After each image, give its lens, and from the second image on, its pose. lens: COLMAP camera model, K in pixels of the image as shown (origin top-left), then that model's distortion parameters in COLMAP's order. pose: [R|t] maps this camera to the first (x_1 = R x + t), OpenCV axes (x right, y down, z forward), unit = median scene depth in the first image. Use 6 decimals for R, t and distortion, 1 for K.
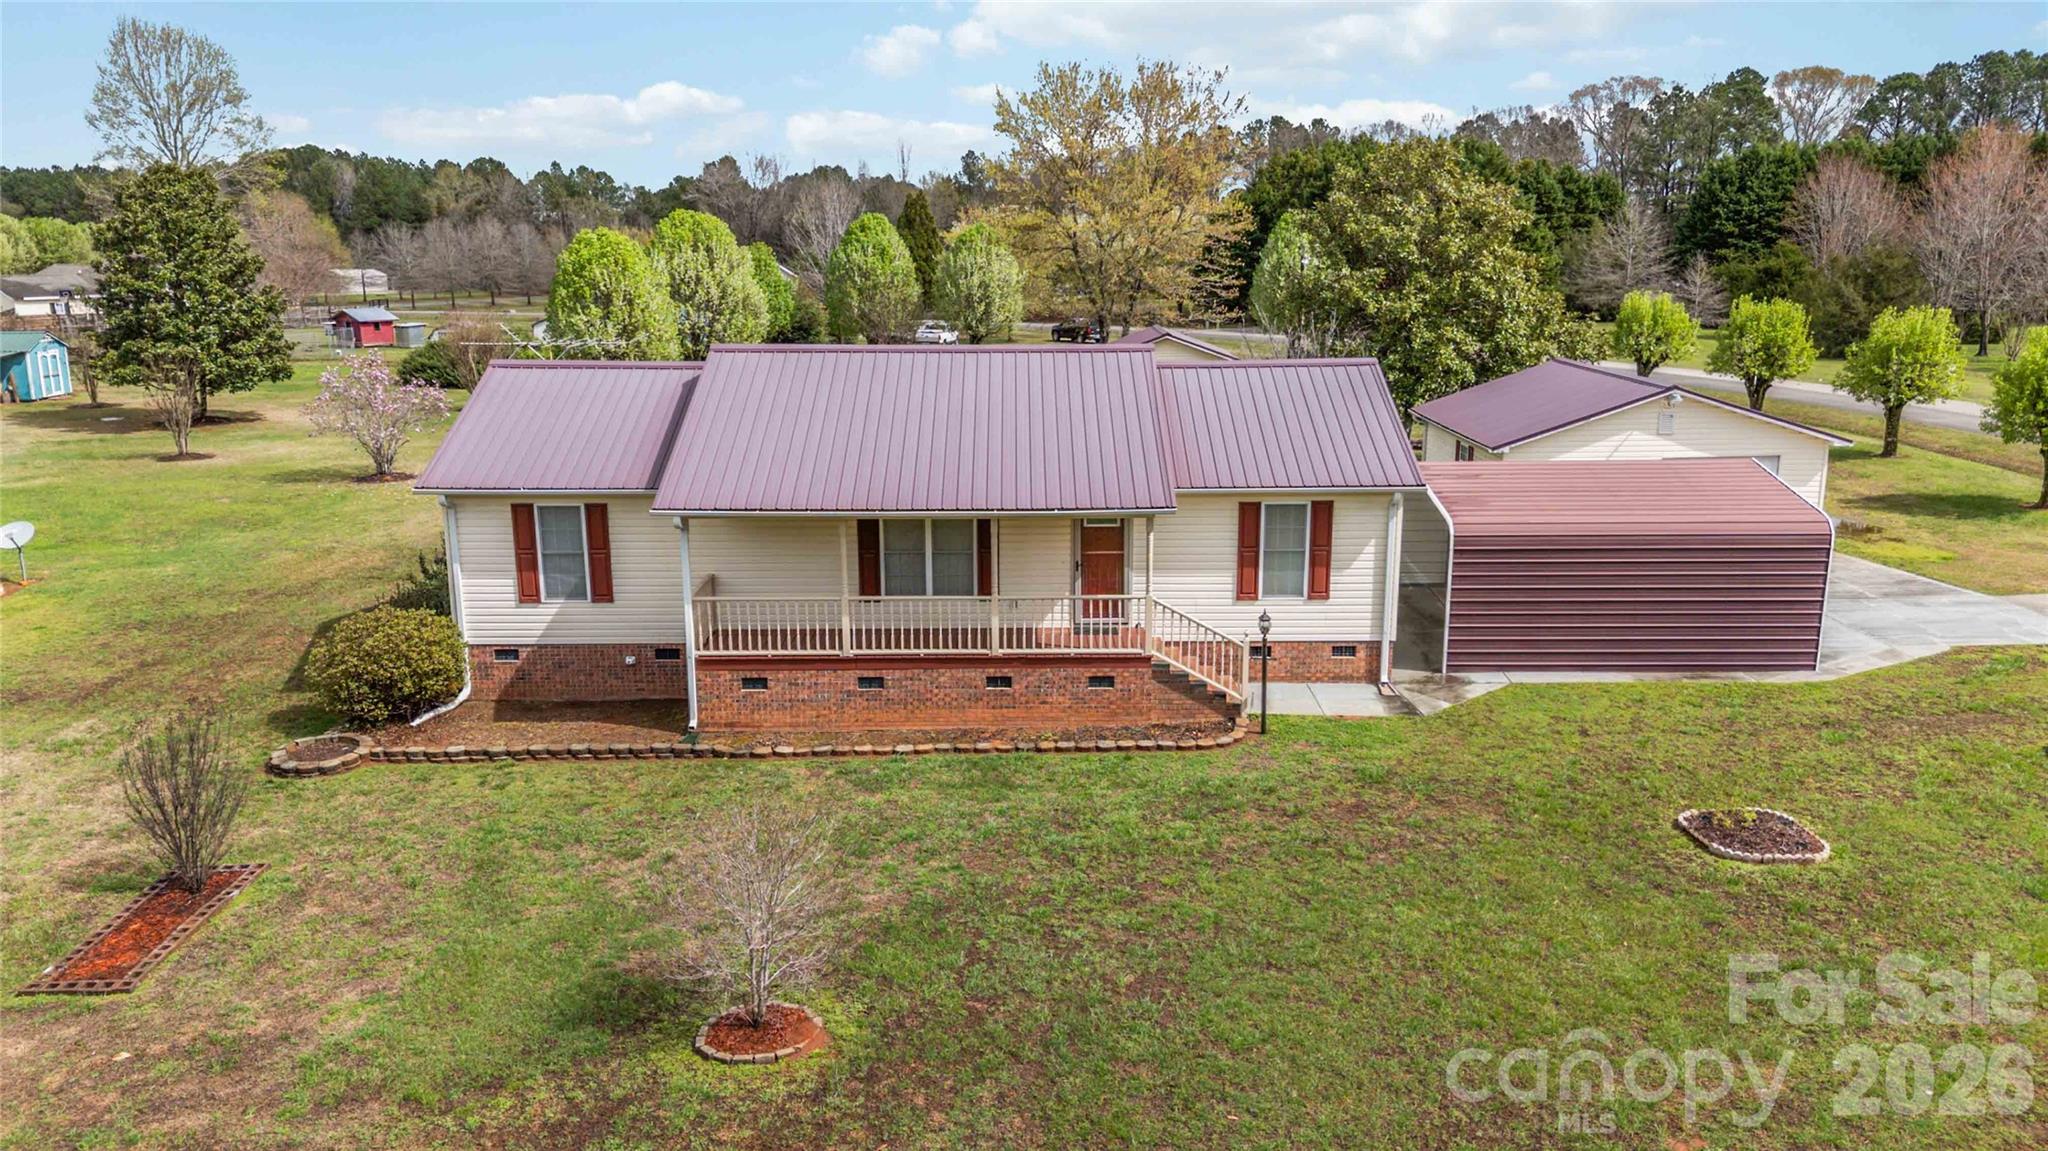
lens RADIAL K [[1504.6, 0, 1026.8], [0, 1504.6, 570.8], [0, 0, 1]] dist [0.077189, -0.081361]
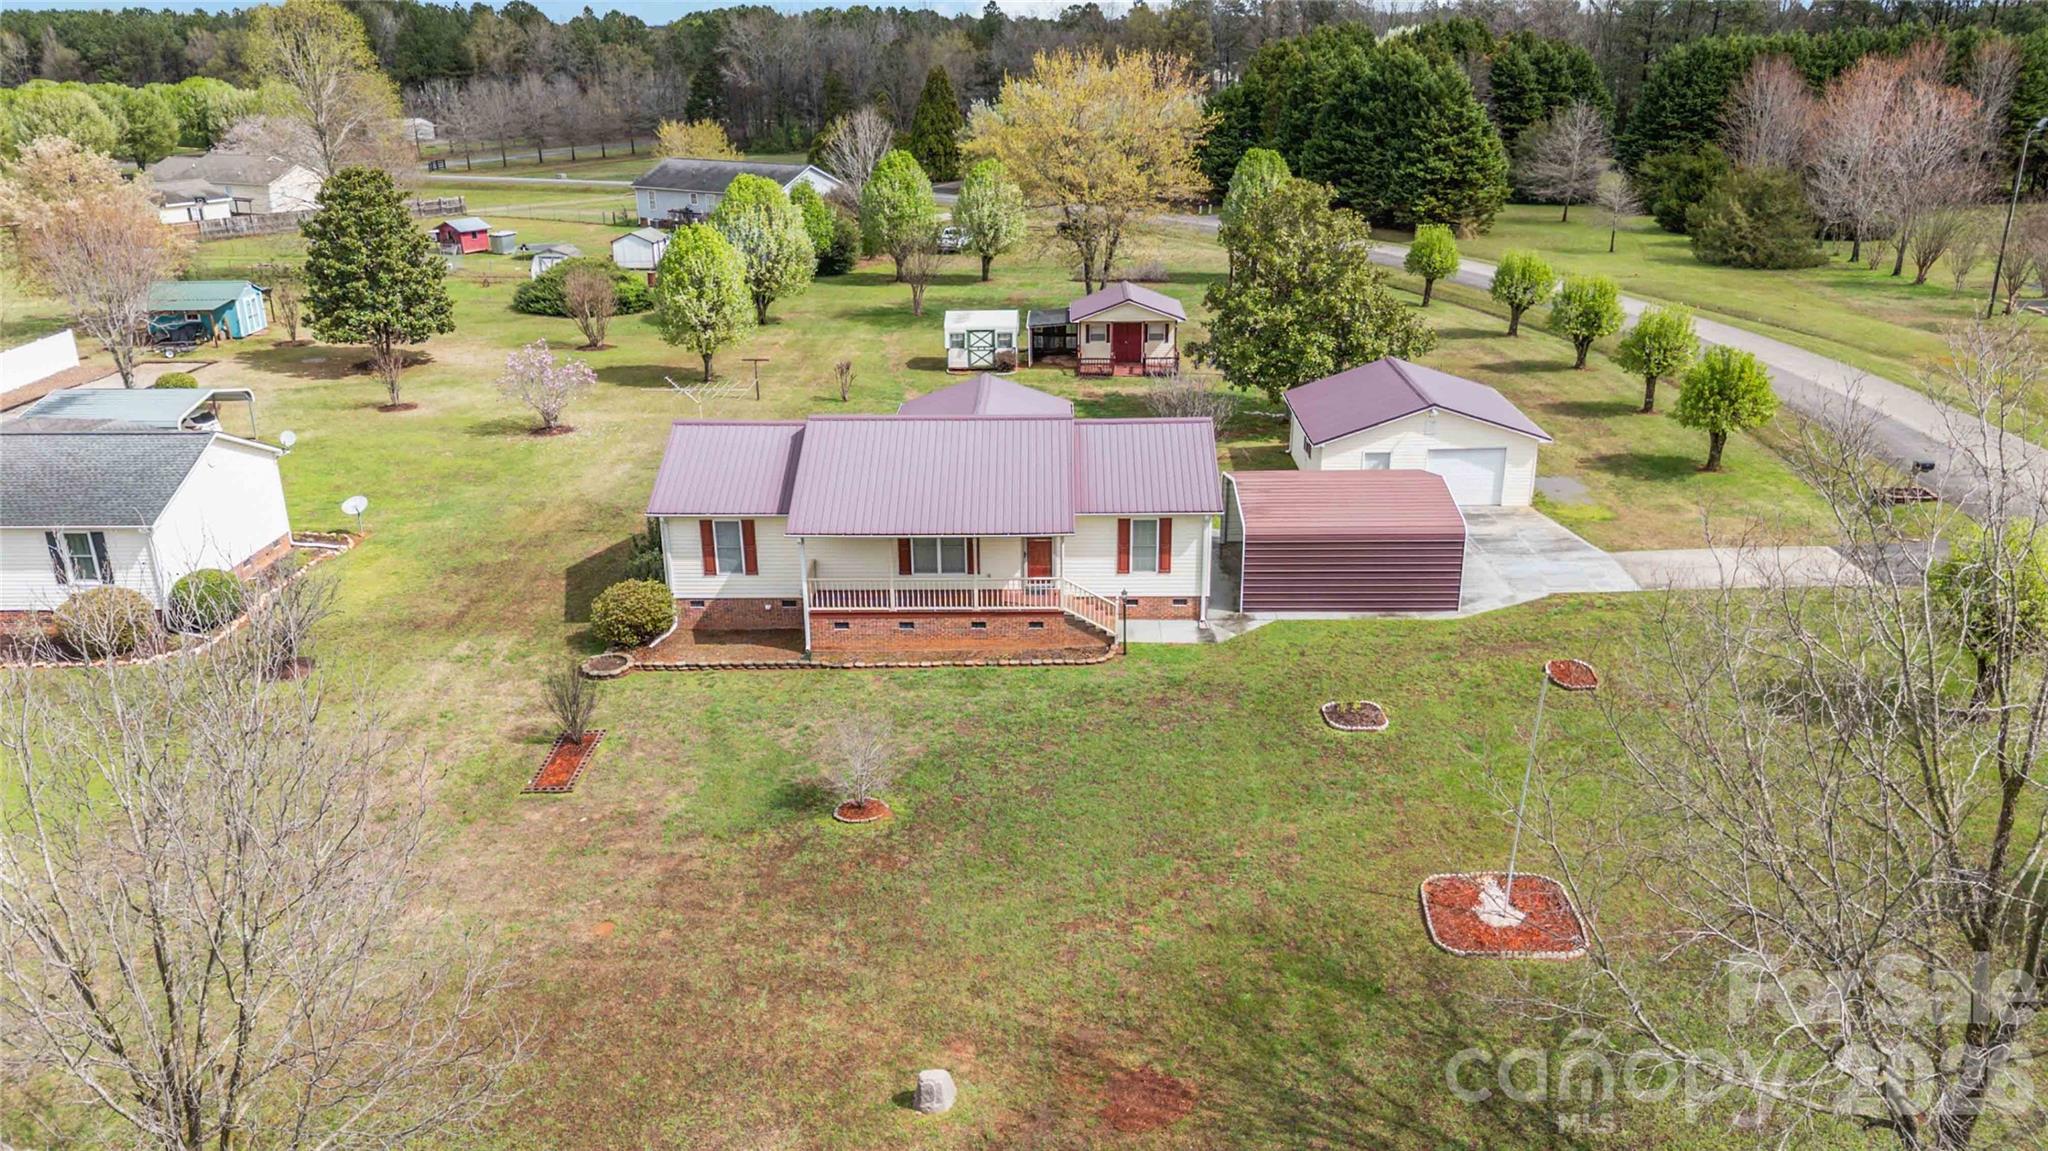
lens RADIAL K [[1504.6, 0, 1026.8], [0, 1504.6, 570.8], [0, 0, 1]] dist [0.077189, -0.081361]
pose [[0.999817, -0.000653, -0.019116, 0.070623], [0.003019, 0.992278, 0.123998, -0.204150], [0.018887, -0.124033, 0.992098, -0.734856]]
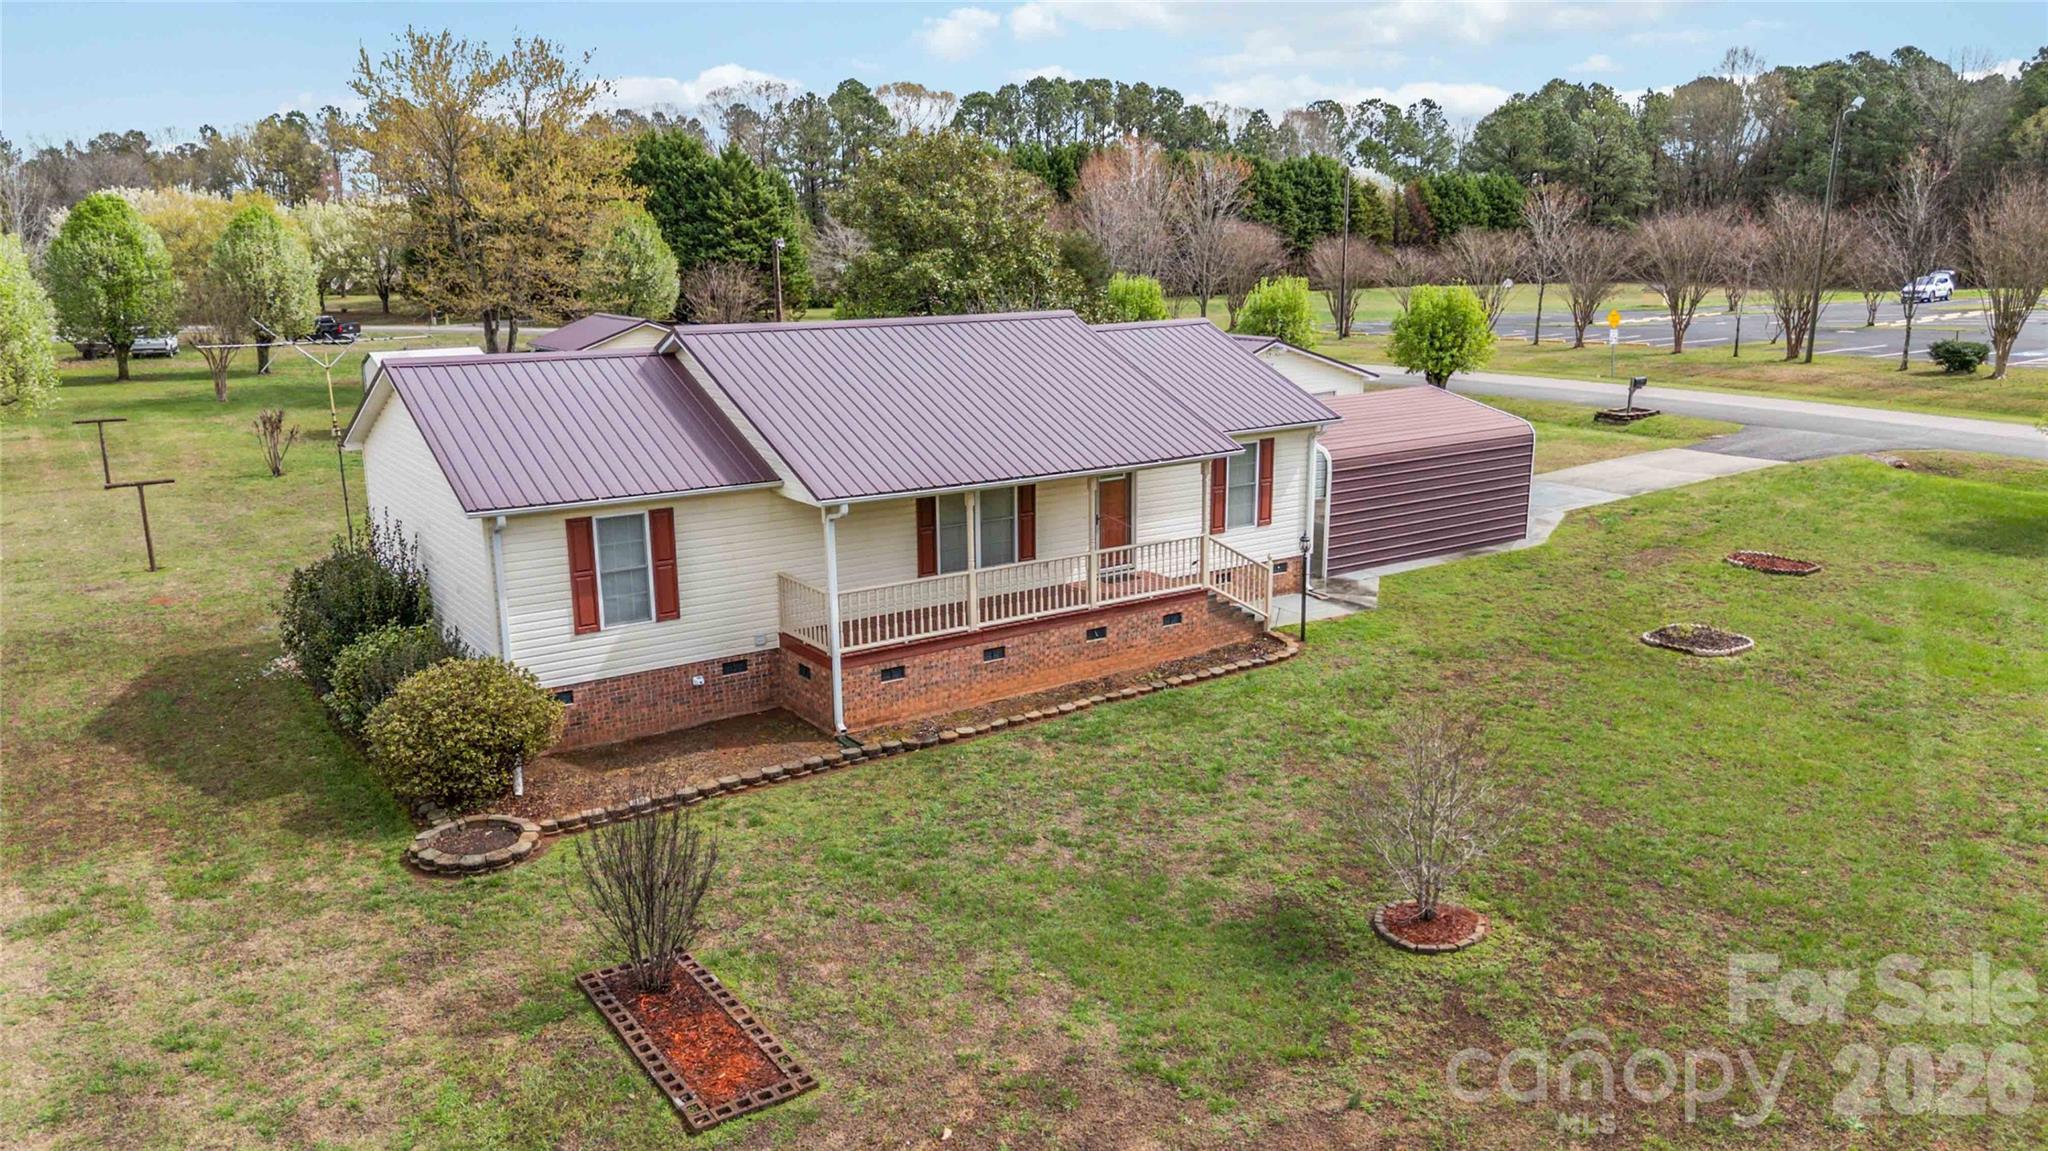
lens RADIAL K [[1504.6, 0, 1026.8], [0, 1504.6, 570.8], [0, 0, 1]] dist [0.077189, -0.081361]
pose [[0.824753, -0.129691, 0.550420, -0.609404], [0.128296, 0.990878, 0.041233, -0.017781], [-0.550747, 0.036610, 0.833869, 0.152288]]
